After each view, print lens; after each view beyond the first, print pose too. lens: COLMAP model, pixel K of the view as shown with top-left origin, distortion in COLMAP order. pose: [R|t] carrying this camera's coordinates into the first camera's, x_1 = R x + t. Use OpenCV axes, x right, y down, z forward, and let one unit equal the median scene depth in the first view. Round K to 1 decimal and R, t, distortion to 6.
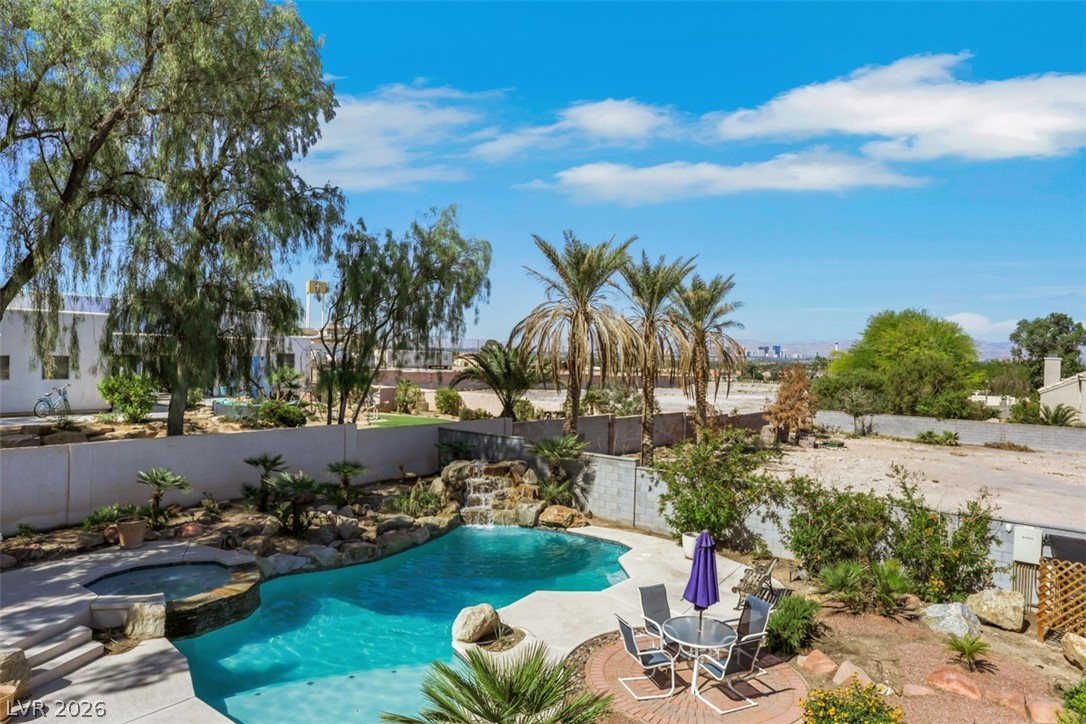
lens RADIAL K [[688.5, 0, 543.0], [0, 688.5, 362.0], [0, 0, 1]] dist [0.000329, -0.000012]
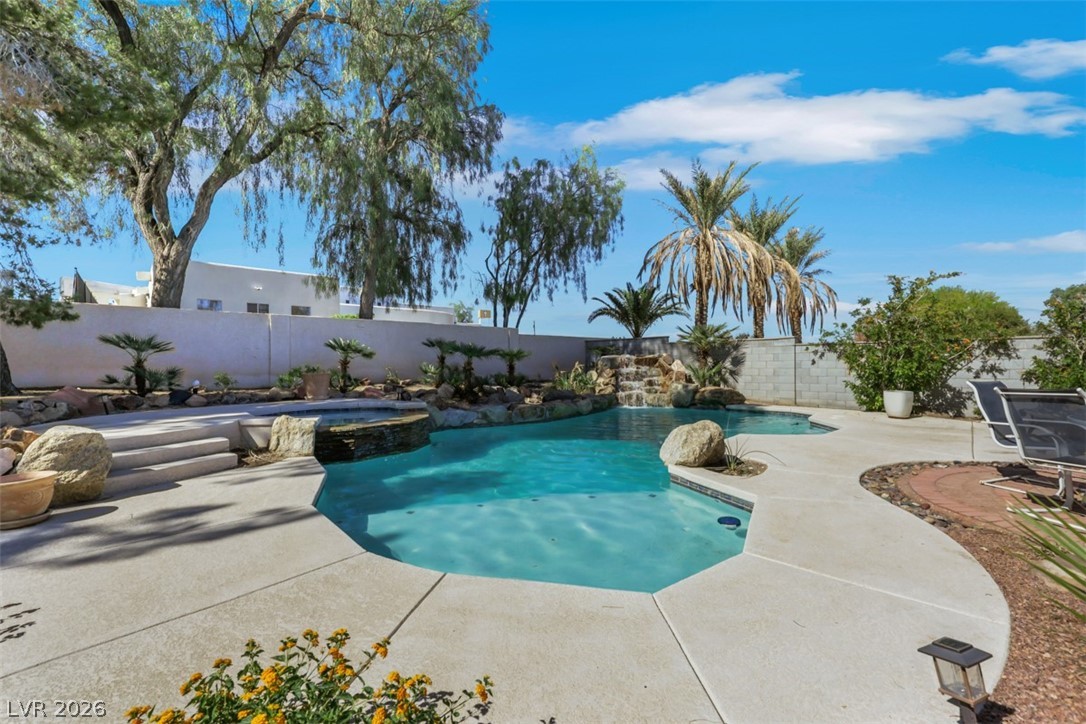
lens RADIAL K [[446.0, 0, 543.0], [0, 446.0, 362.0], [0, 0, 1]] dist [-0.003861, -0.000099]
pose [[0.981208, -0.037583, -0.189259, -0.096605], [0.034552, 0.999217, -0.019291, 0.173127], [0.189835, 0.012389, 0.981738, 0.295241]]
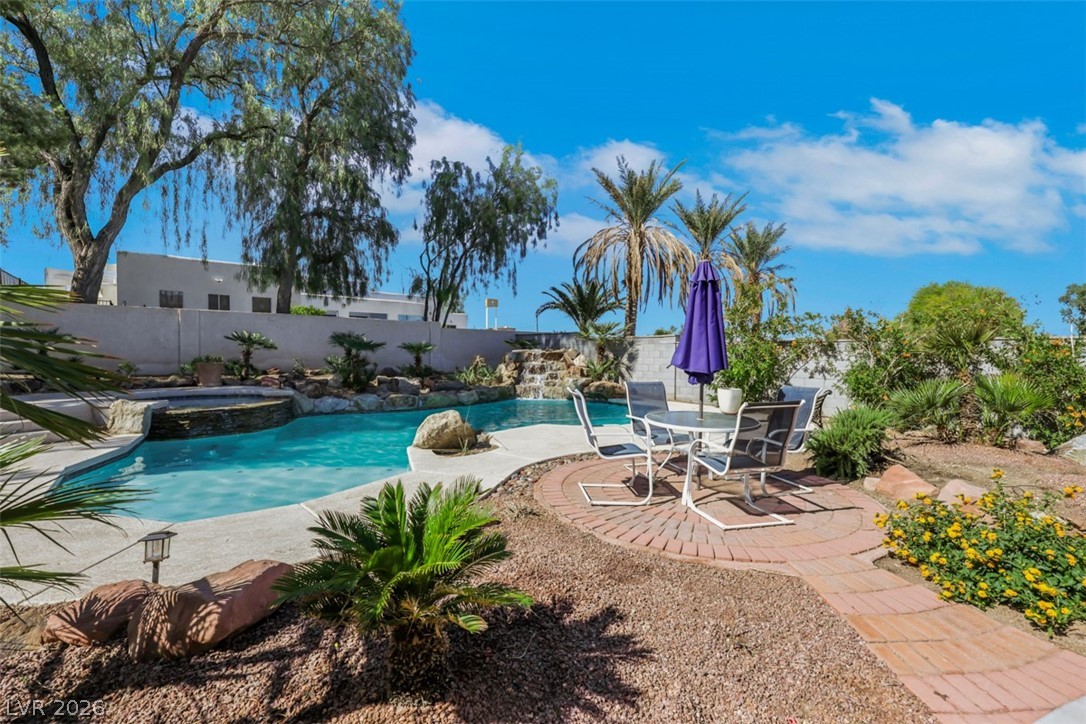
lens RADIAL K [[455.6, 0, 543.0], [0, 455.6, 362.0], [0, 0, 1]] dist [-0.002222, 0.000187]
pose [[0.972660, -0.017540, -0.231572, 0.095499], [0.018380, 0.999830, 0.001470, 0.172885], [0.231507, -0.005686, 0.972817, 0.279172]]
